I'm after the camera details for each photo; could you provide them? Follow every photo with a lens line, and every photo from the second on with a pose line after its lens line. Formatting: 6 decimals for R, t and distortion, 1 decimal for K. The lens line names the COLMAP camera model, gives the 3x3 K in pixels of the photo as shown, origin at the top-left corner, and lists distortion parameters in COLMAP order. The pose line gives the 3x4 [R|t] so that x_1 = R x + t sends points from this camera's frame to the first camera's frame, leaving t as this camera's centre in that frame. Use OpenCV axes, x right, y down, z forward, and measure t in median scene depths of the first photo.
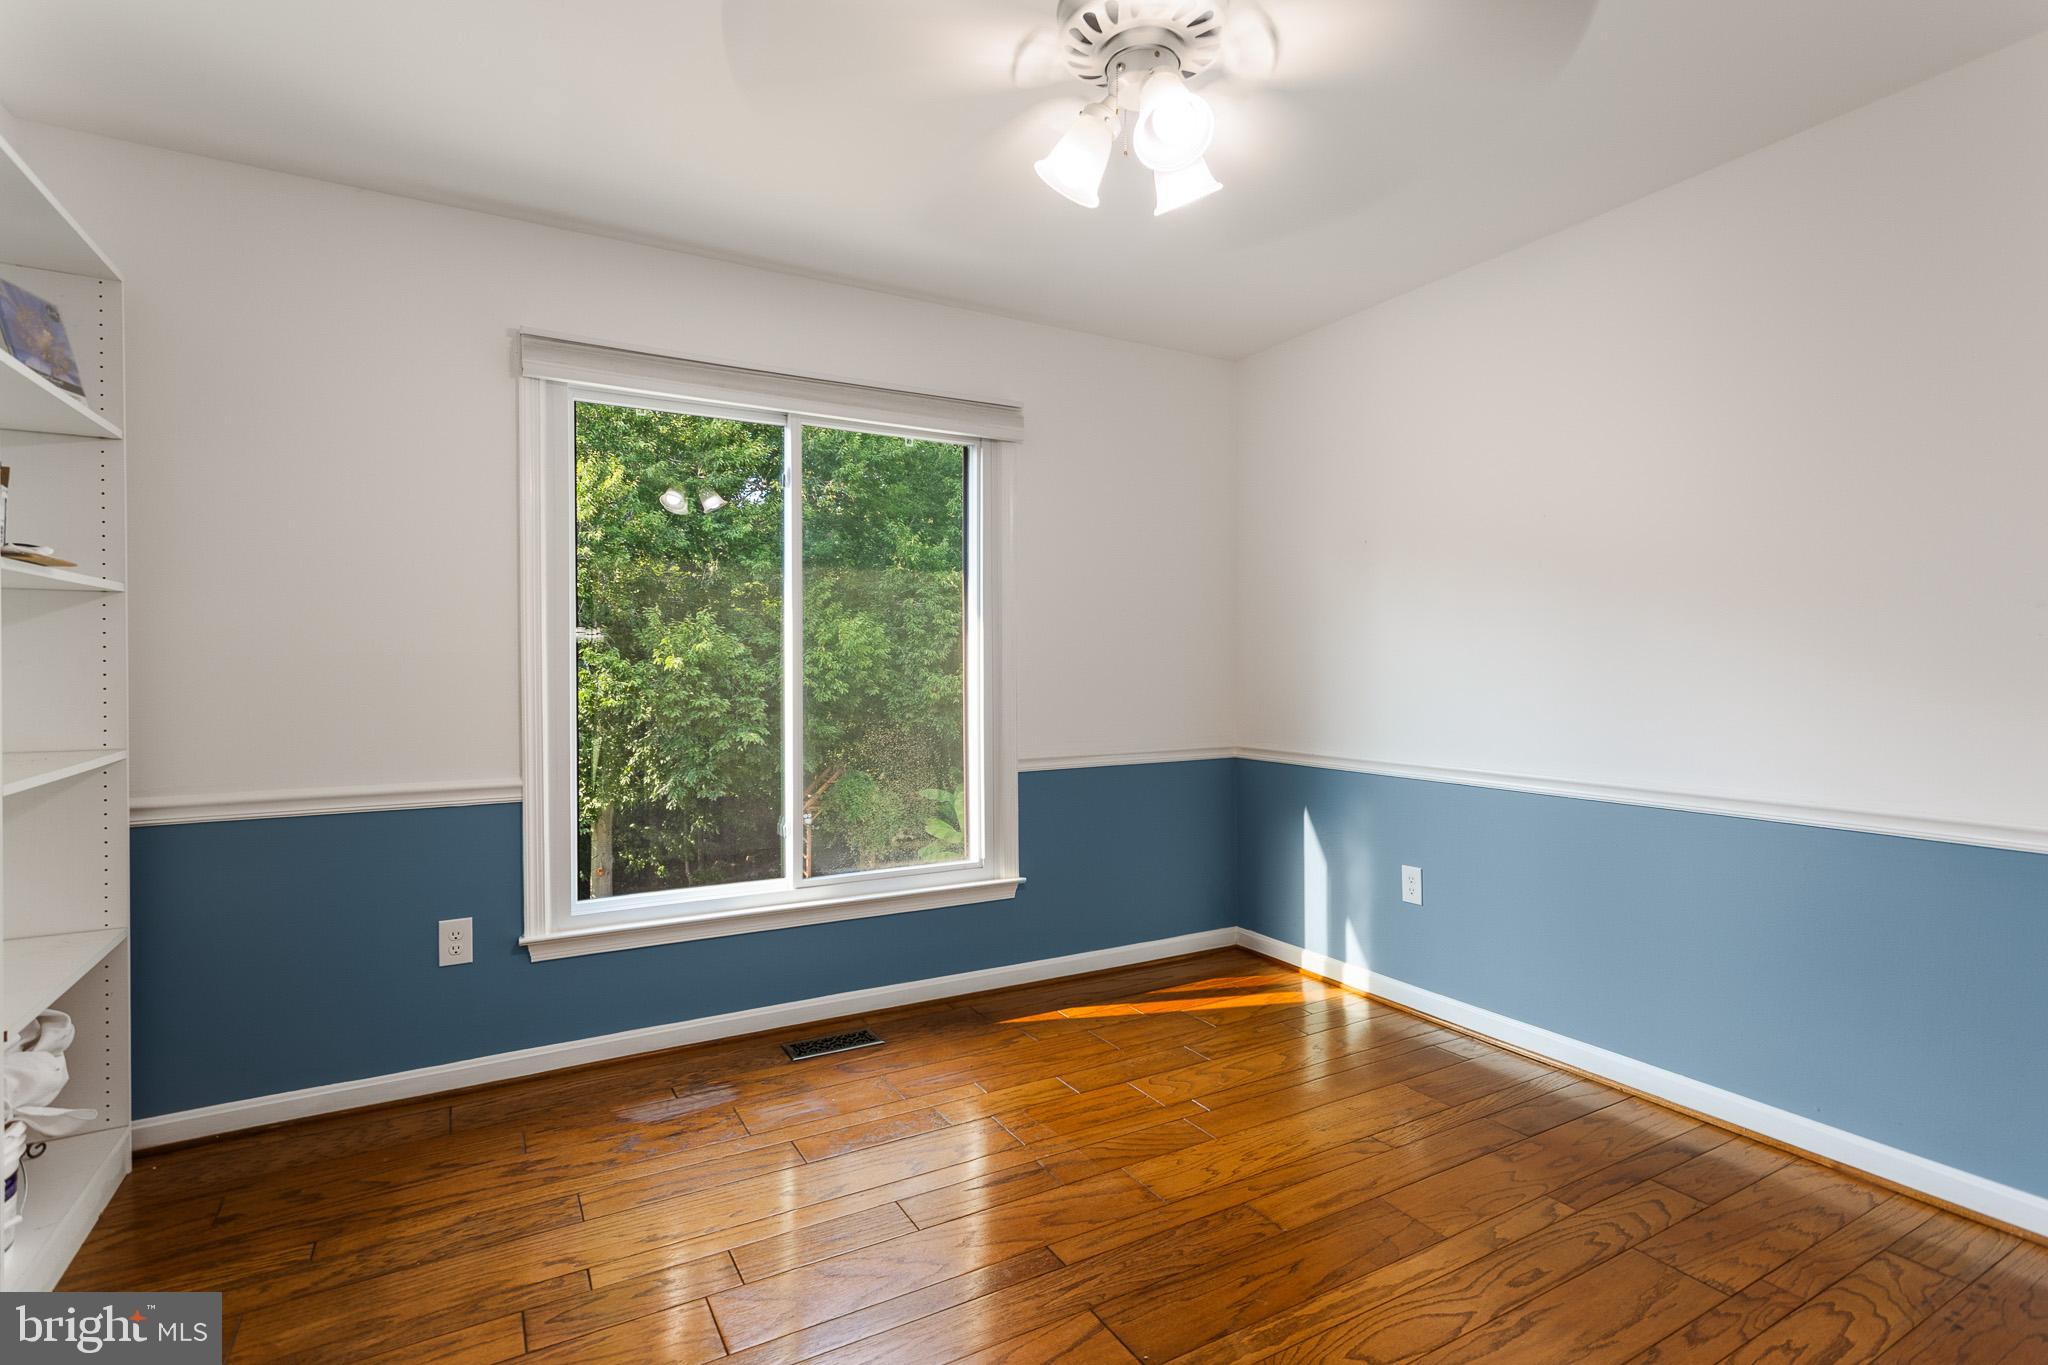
lens RADIAL K [[984.4, 0, 1025.6], [0, 984.4, 675.0], [0, 0, 1]] dist [0.003841, 0.001482]
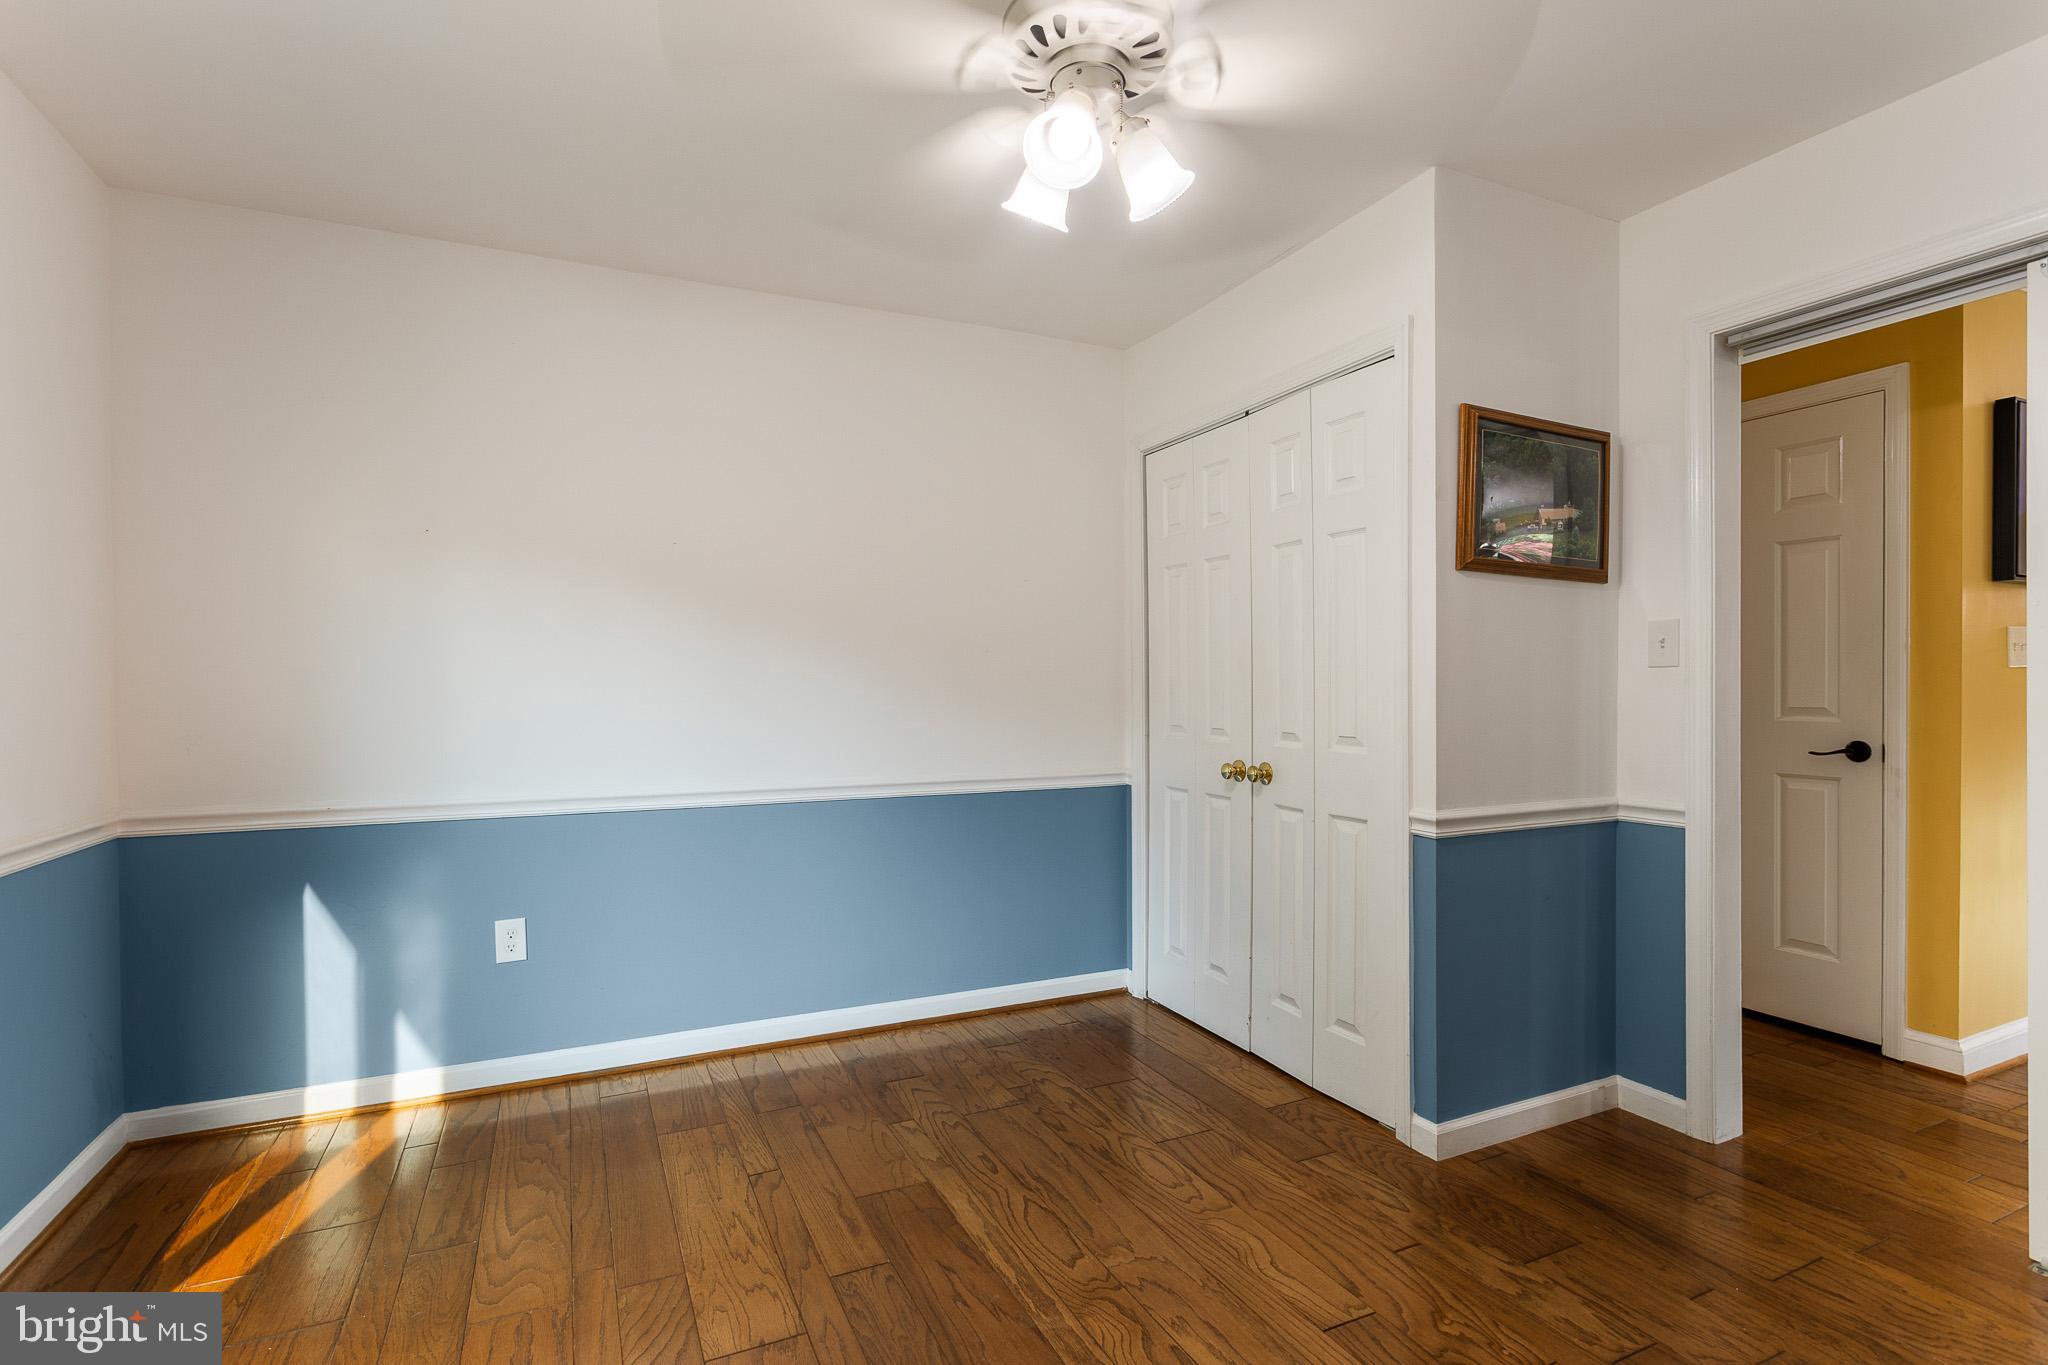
lens RADIAL K [[984.4, 0, 1028.6], [0, 984.4, 686.8], [0, 0, 1]] dist [0.003841, 0.001482]
pose [[0.079513, -0.002490, 0.996831, -0.559831], [0.011116, 0.999937, 0.001611, -0.006683], [-0.996772, 0.010953, 0.079536, 0.619226]]
